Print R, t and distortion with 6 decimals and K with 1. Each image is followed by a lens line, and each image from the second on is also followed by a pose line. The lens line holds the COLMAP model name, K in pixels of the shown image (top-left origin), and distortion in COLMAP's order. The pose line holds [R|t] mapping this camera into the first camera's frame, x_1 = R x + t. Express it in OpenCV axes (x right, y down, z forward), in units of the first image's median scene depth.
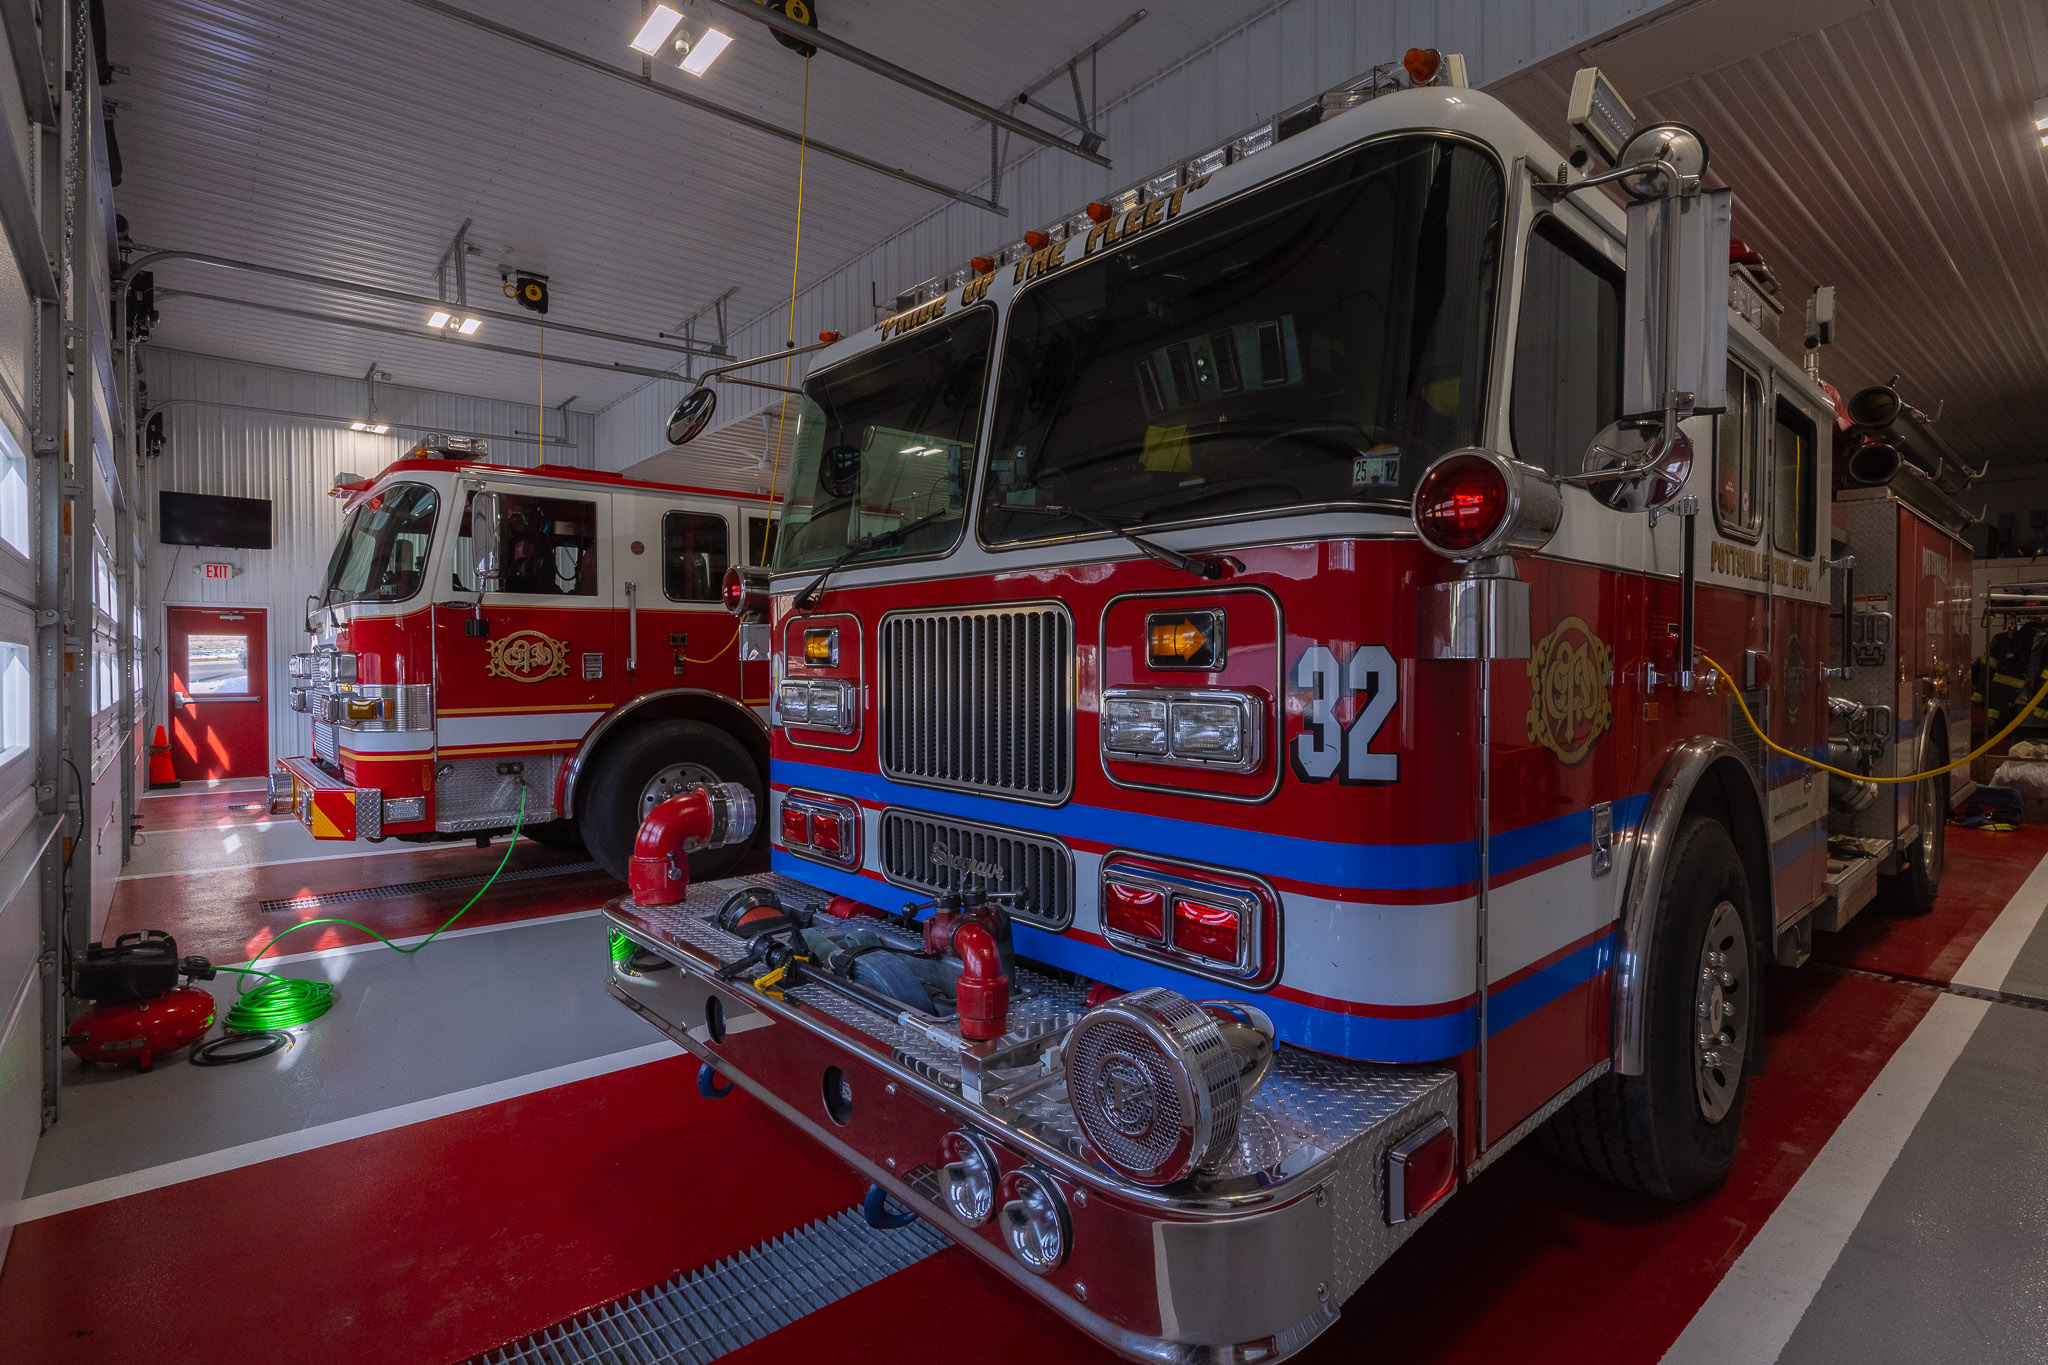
lens RADIAL K [[1009.2, 0, 1022.7], [0, 1009.2, 658.8], [0, 0, 1]] dist [0.003835, -0.002308]
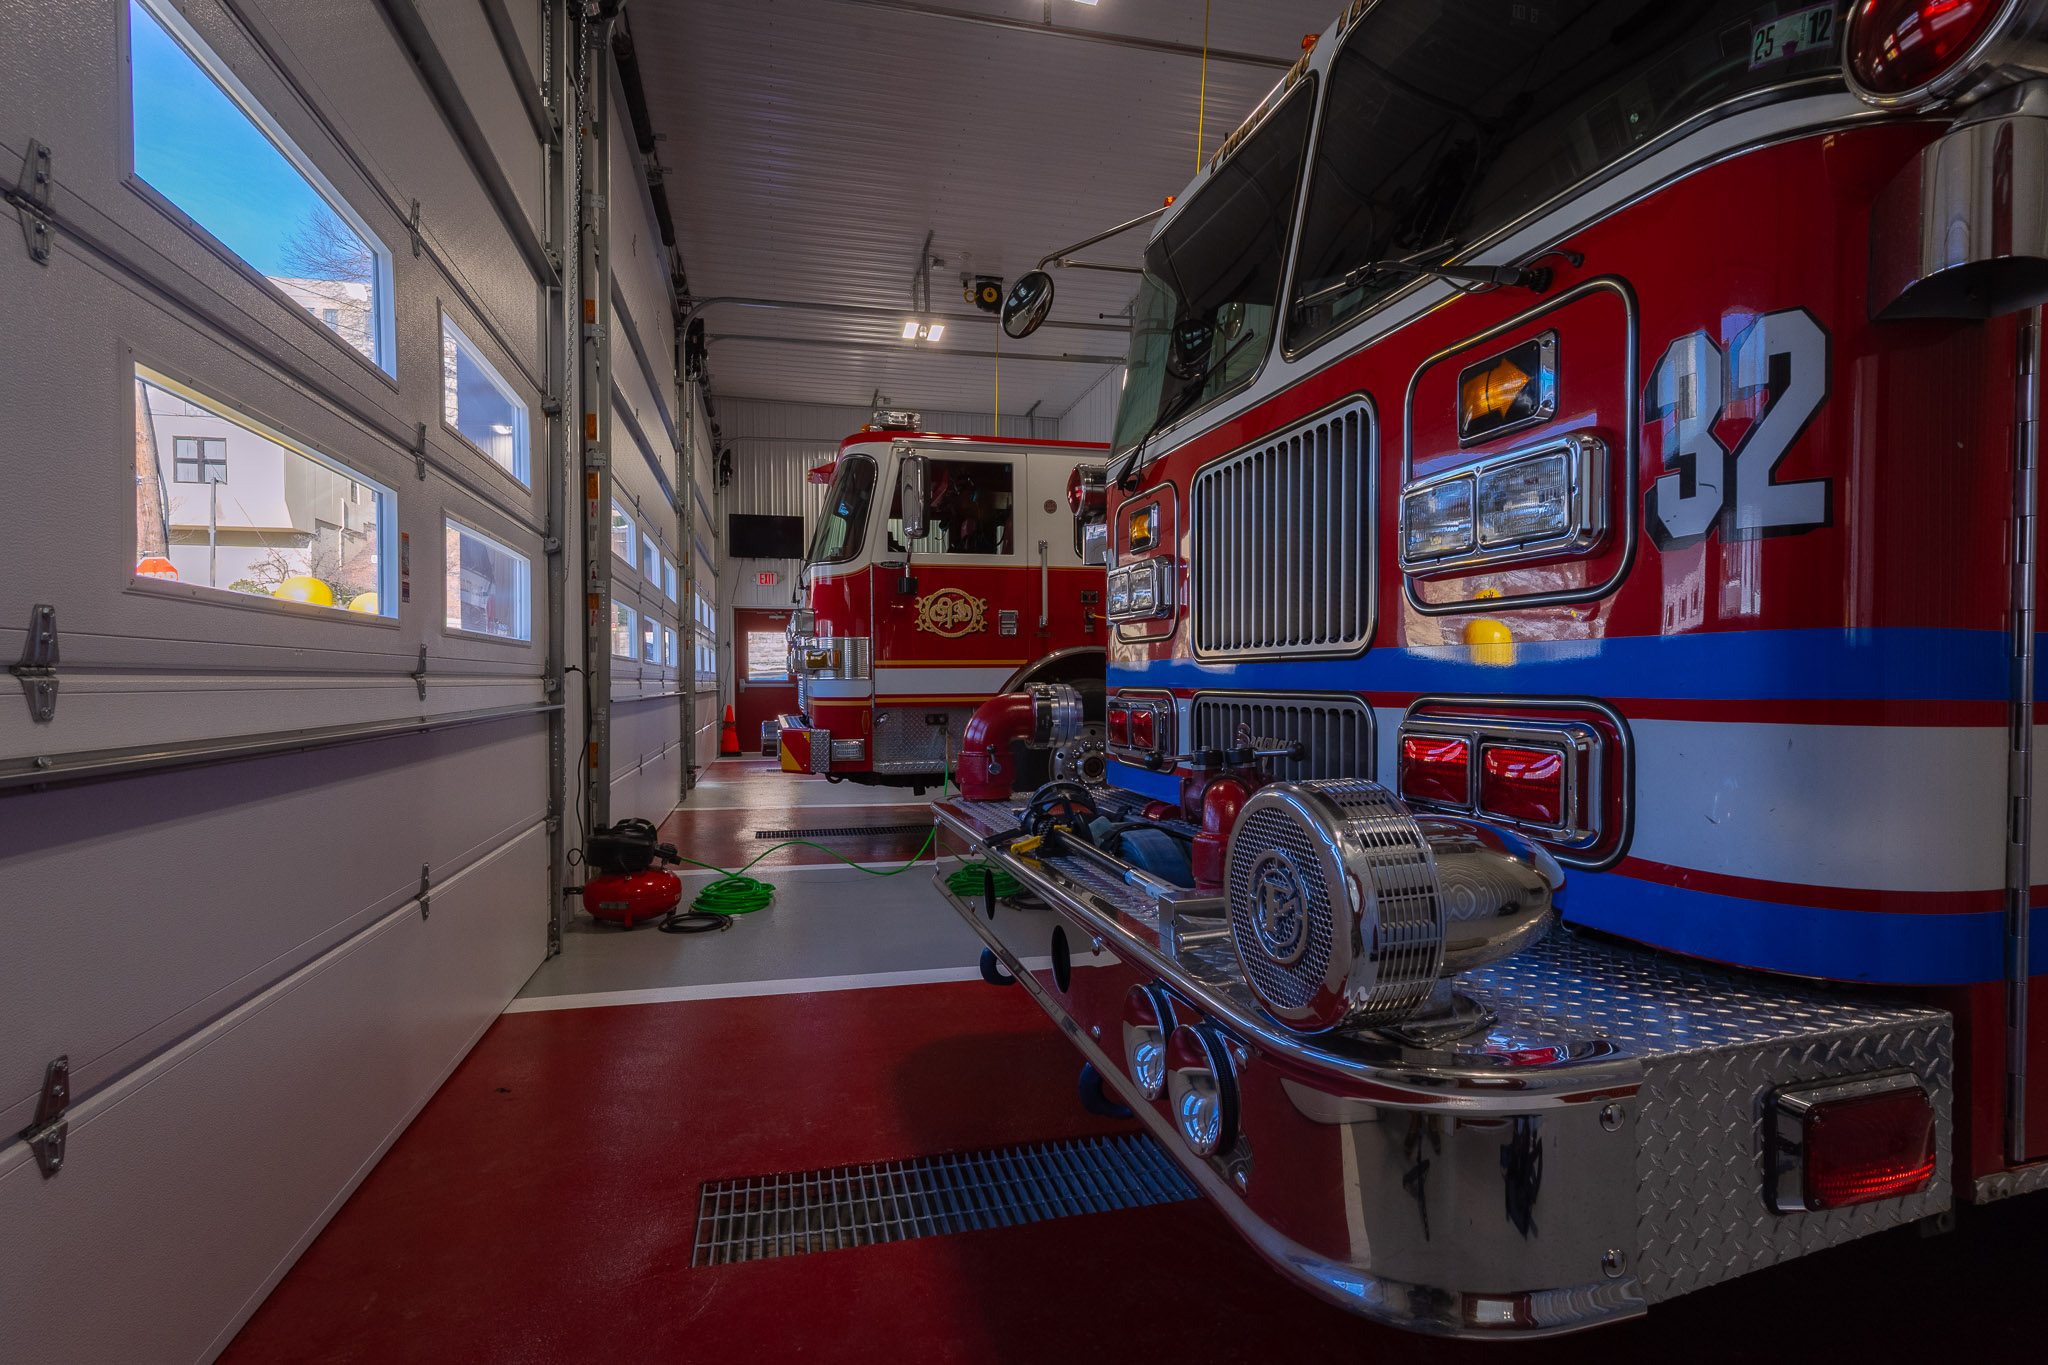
lens RADIAL K [[1043.1, 0, 1024.0], [0, 1043.1, 682.5], [0, 0, 1]] dist [0.003036, 0.000251]
pose [[0.896138, 0.004749, -0.443749, 0.063406], [-0.001177, 0.999965, 0.008325, 0.063024], [0.443773, -0.006938, 0.896112, 0.060671]]
